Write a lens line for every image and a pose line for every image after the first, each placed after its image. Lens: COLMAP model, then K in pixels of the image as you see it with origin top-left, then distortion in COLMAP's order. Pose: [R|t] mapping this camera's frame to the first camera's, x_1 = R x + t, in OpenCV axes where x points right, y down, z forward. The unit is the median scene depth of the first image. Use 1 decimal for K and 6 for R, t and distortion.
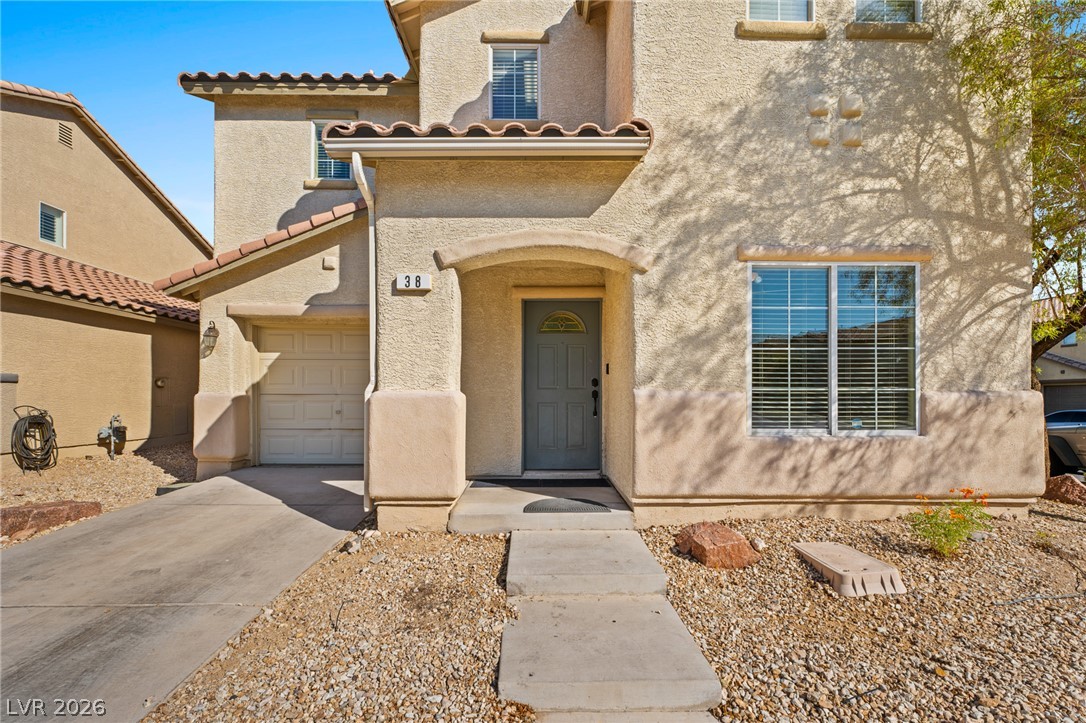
lens RADIAL K [[435.1, 0, 545.3], [0, 435.1, 371.7], [0, 0, 1]] dist [0.002326, -0.001084]
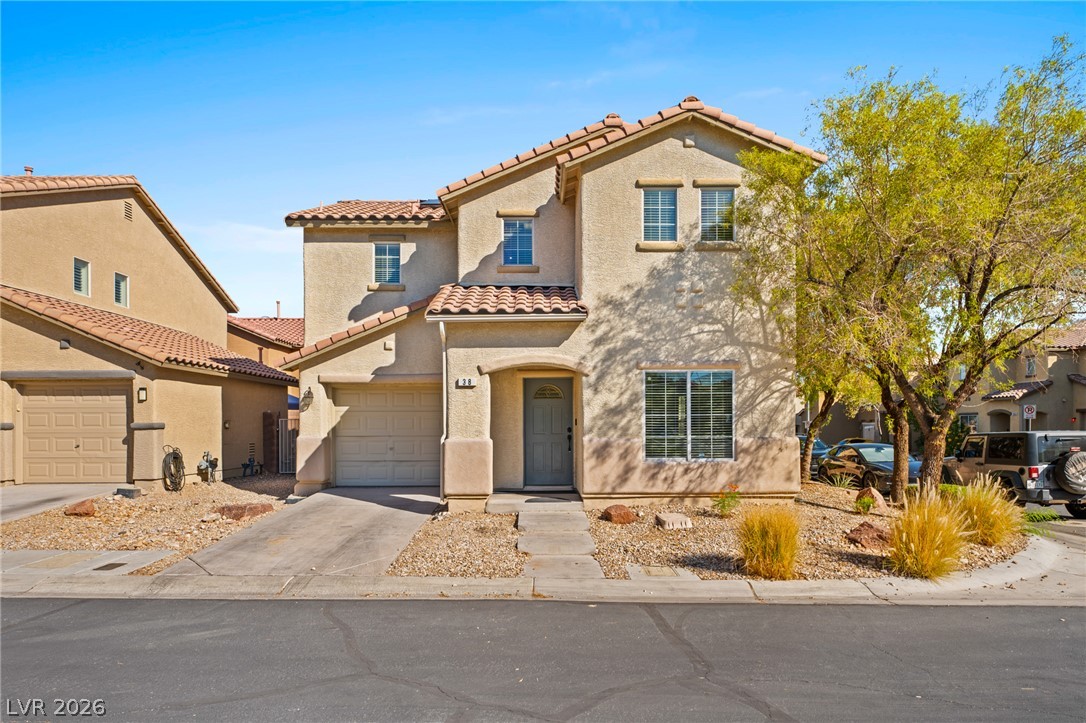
lens RADIAL K [[557.2, 0, 548.4], [0, 557.2, 381.2], [0, 0, 1]] dist [0.006008, -0.002776]
pose [[0.999988, -0.003785, 0.003170, 0.047376], [0.003848, 0.999791, -0.020057, -0.152986], [-0.003094, 0.020069, 0.999794, -1.416593]]
